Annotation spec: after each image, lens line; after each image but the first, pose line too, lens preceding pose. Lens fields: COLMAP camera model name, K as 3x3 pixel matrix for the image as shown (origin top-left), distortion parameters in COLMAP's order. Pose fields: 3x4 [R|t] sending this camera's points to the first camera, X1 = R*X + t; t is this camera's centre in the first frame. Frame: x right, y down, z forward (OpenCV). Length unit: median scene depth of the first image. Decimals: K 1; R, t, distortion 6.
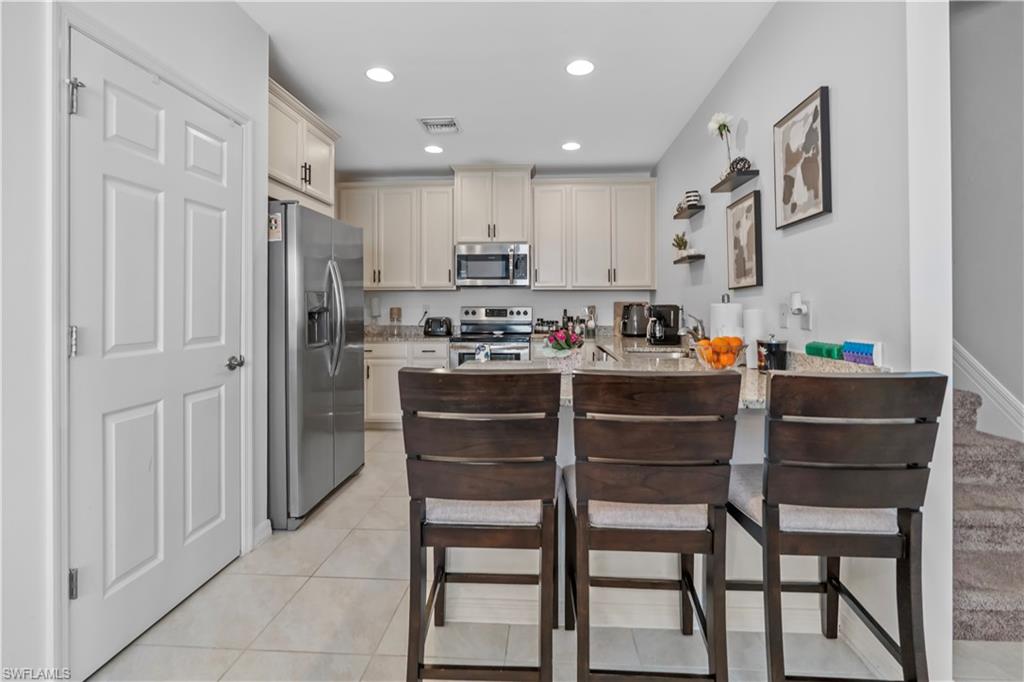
lens RADIAL K [[472.6, 0, 501.0], [0, 472.6, 302.6], [0, 0, 1]] dist [-0.002468, 0.000189]
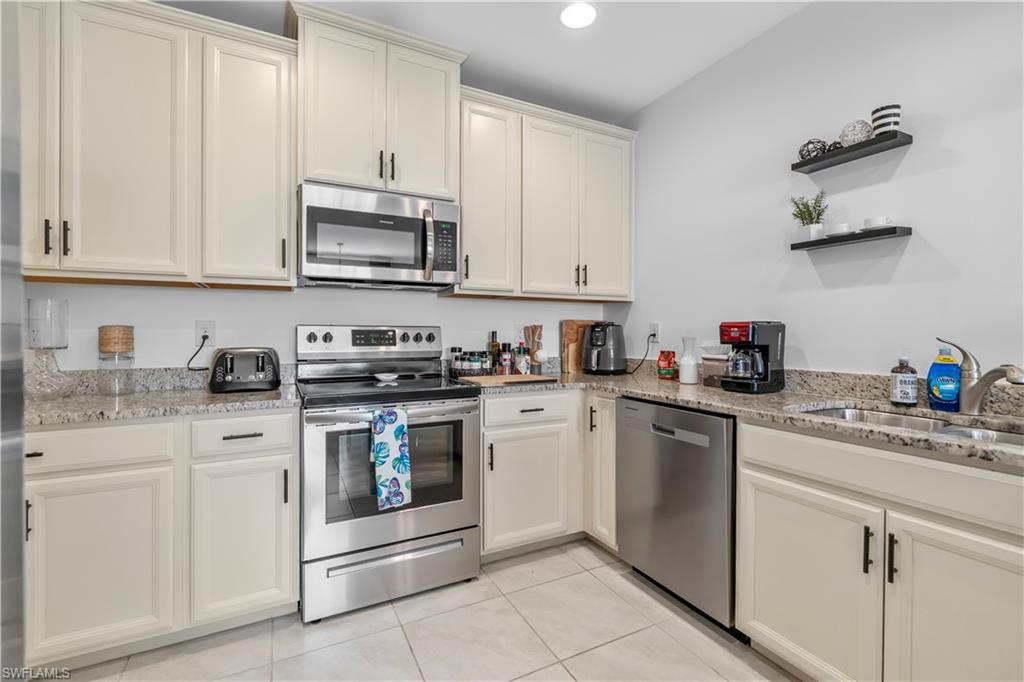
lens RADIAL K [[472.6, 0, 513.6], [0, 472.6, 330.6], [0, 0, 1]] dist [-0.002468, 0.000189]
pose [[0.847219, 0.003740, 0.531231, -0.163290], [-0.007424, 0.999961, 0.004800, 0.011461], [-0.531193, -0.008010, 0.847213, 0.524964]]
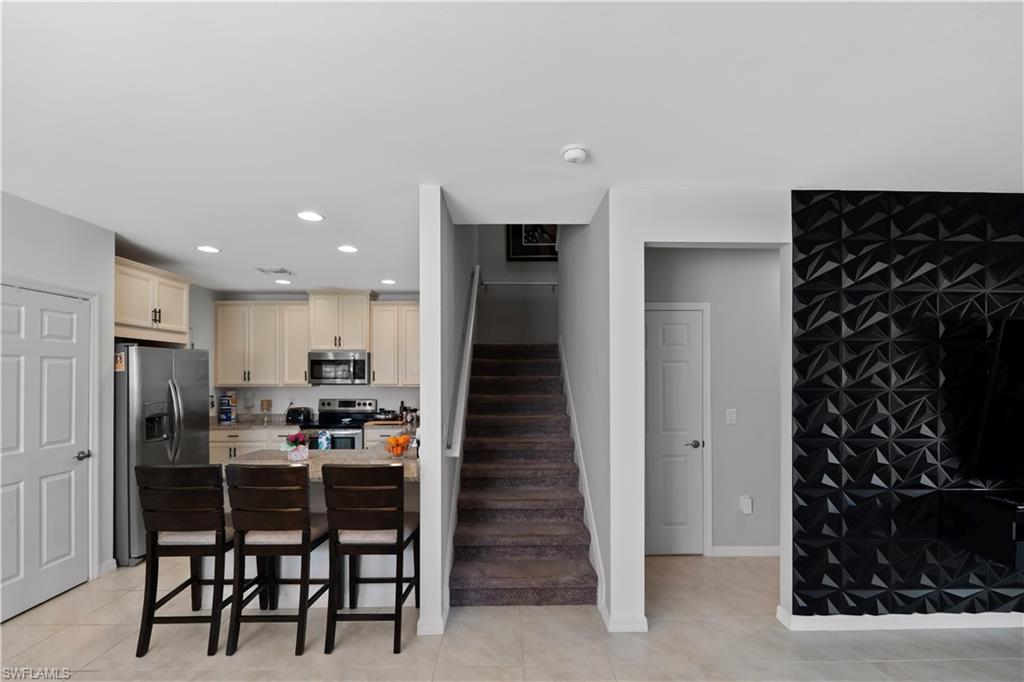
lens RADIAL K [[472.6, 0, 507.1], [0, 472.6, 369.6], [0, 0, 1]] dist [-0.002468, 0.000189]
pose [[0.997136, 0.001293, 0.075624, 0.343056], [-0.001265, 0.999999, -0.000414, -0.075270], [-0.075624, 0.000317, 0.997136, -0.313803]]
